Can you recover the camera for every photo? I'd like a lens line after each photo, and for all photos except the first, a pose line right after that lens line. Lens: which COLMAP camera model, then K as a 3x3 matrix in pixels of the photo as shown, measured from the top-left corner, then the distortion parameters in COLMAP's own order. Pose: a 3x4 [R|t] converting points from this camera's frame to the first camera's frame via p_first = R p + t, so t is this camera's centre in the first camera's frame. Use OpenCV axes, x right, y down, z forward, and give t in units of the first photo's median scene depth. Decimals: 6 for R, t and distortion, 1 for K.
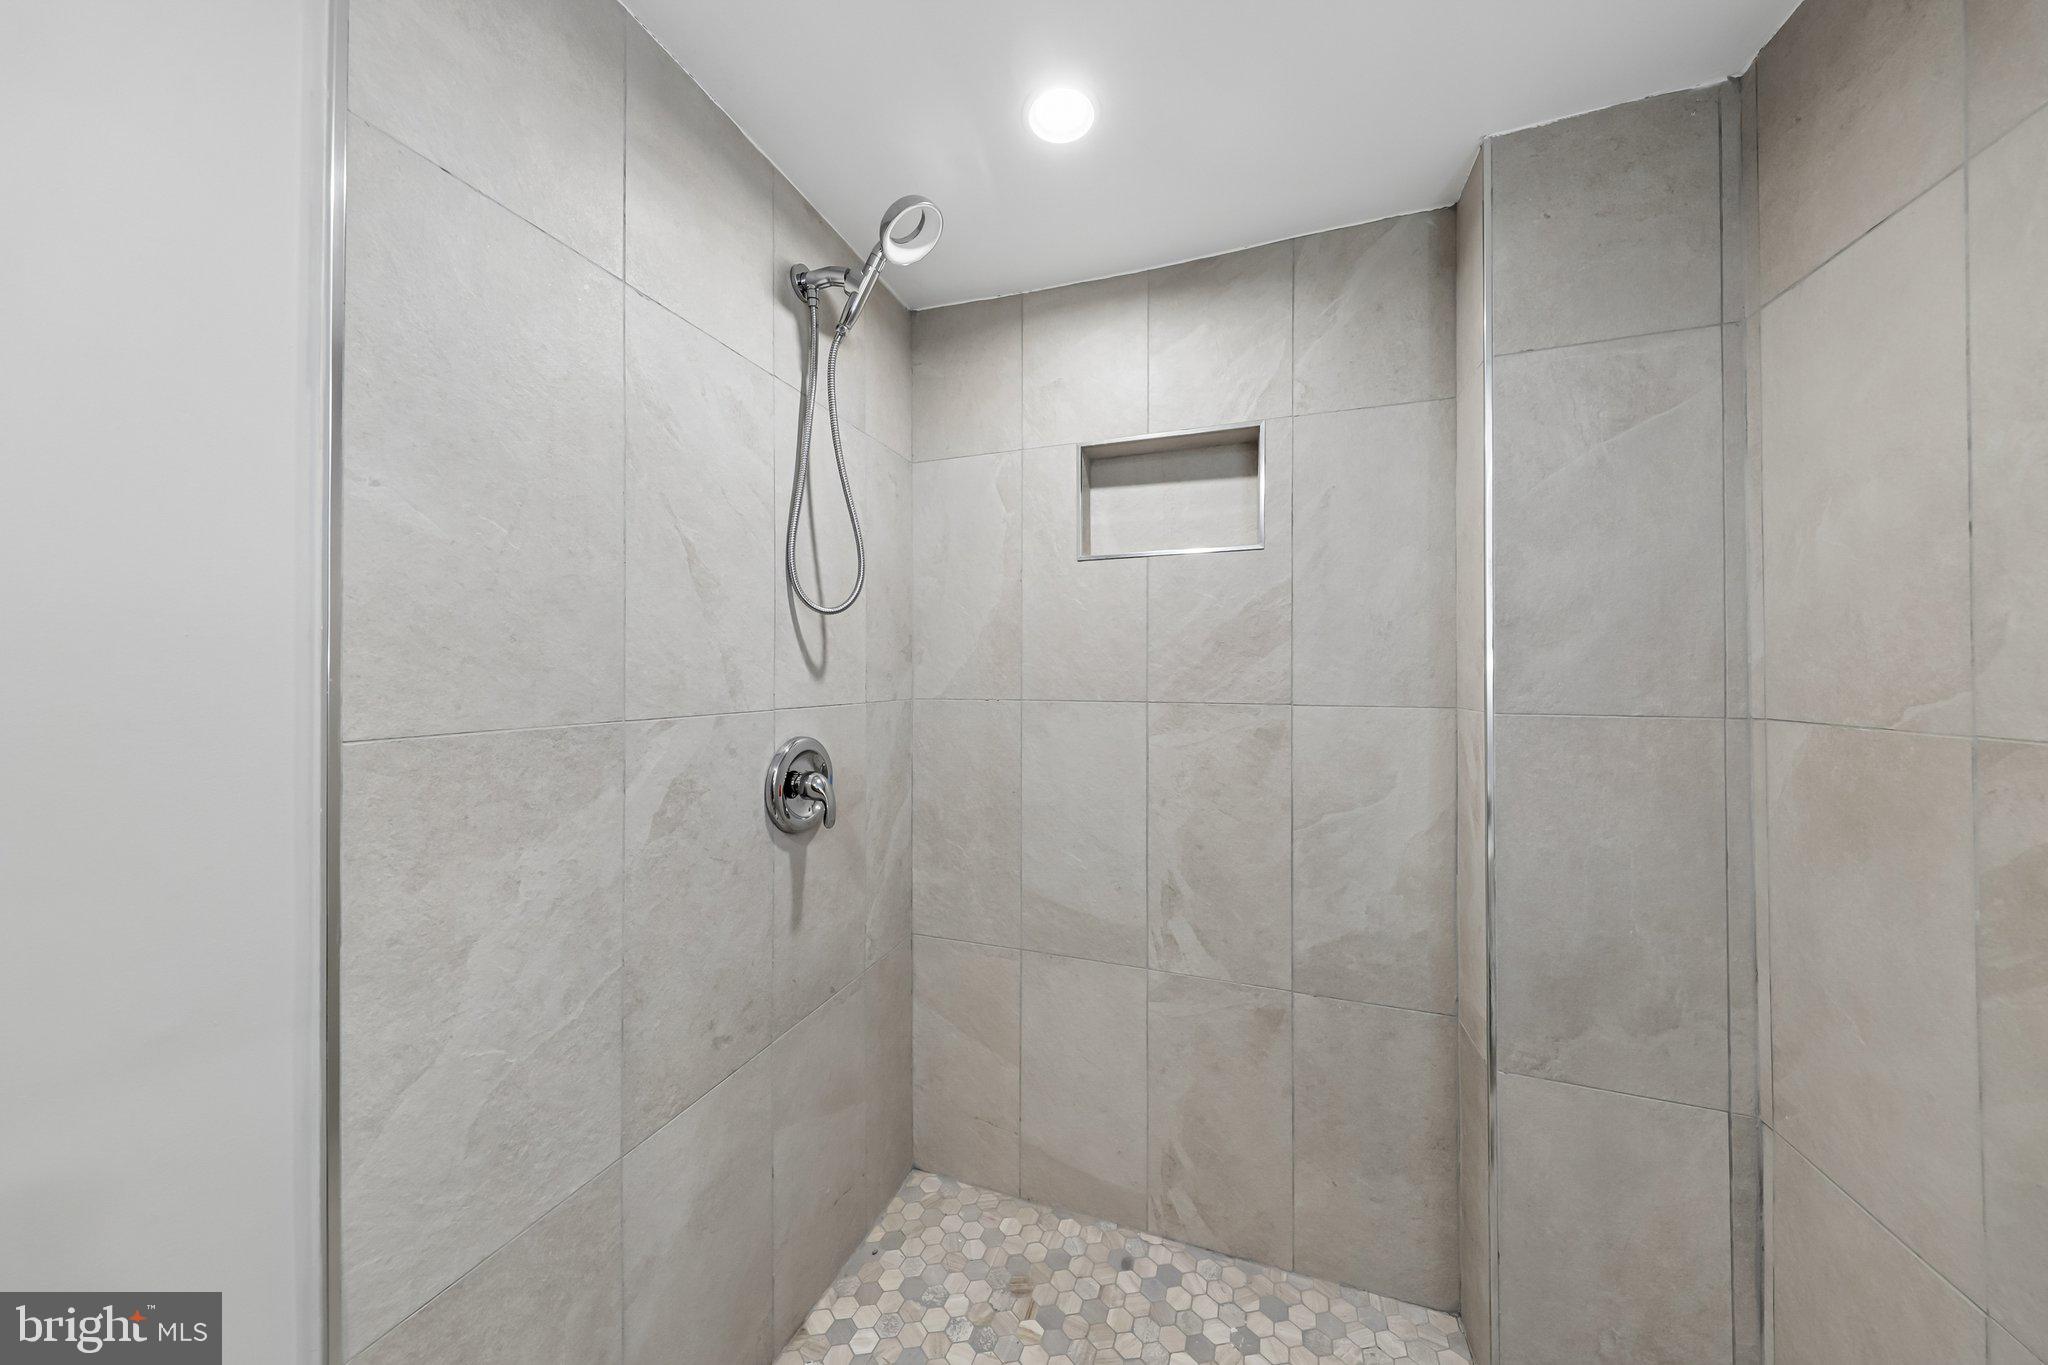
lens RADIAL K [[669.0, 0, 1021.2], [0, 669.0, 664.3], [0, 0, 1]] dist [0.000473, -0.000283]
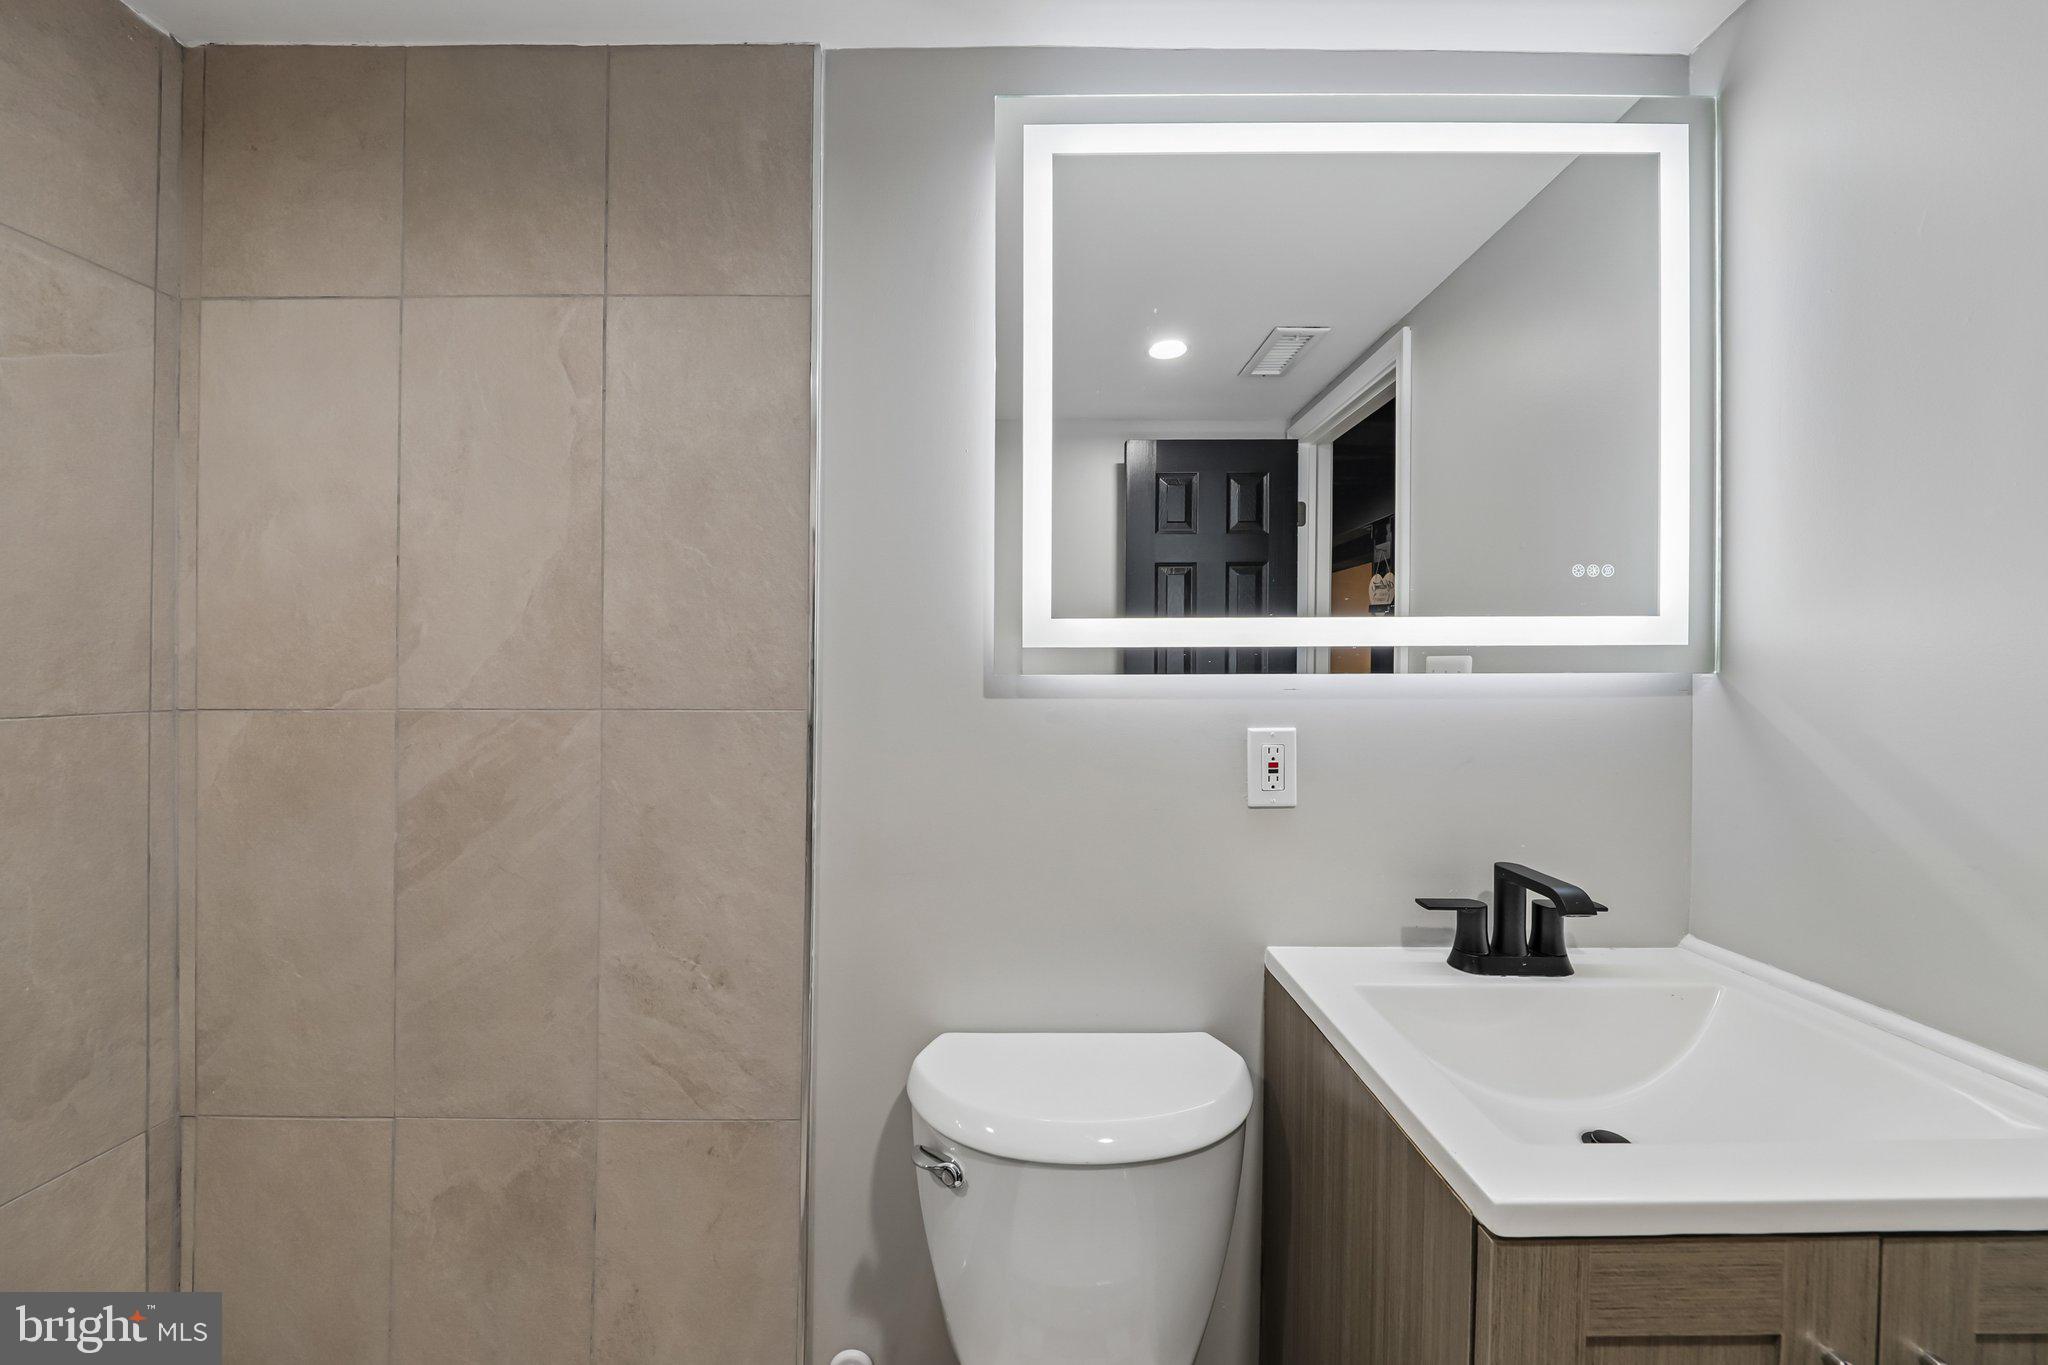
lens RADIAL K [[669.0, 0, 1028.6], [0, 669.0, 669.3], [0, 0, 1]] dist [0.000473, -0.000283]
pose [[-0.330063, -0.002813, 0.943955, -0.245731], [-0.013768, 0.999904, -0.001834, 0.006303], [-0.943859, -0.013602, -0.330070, 0.156341]]
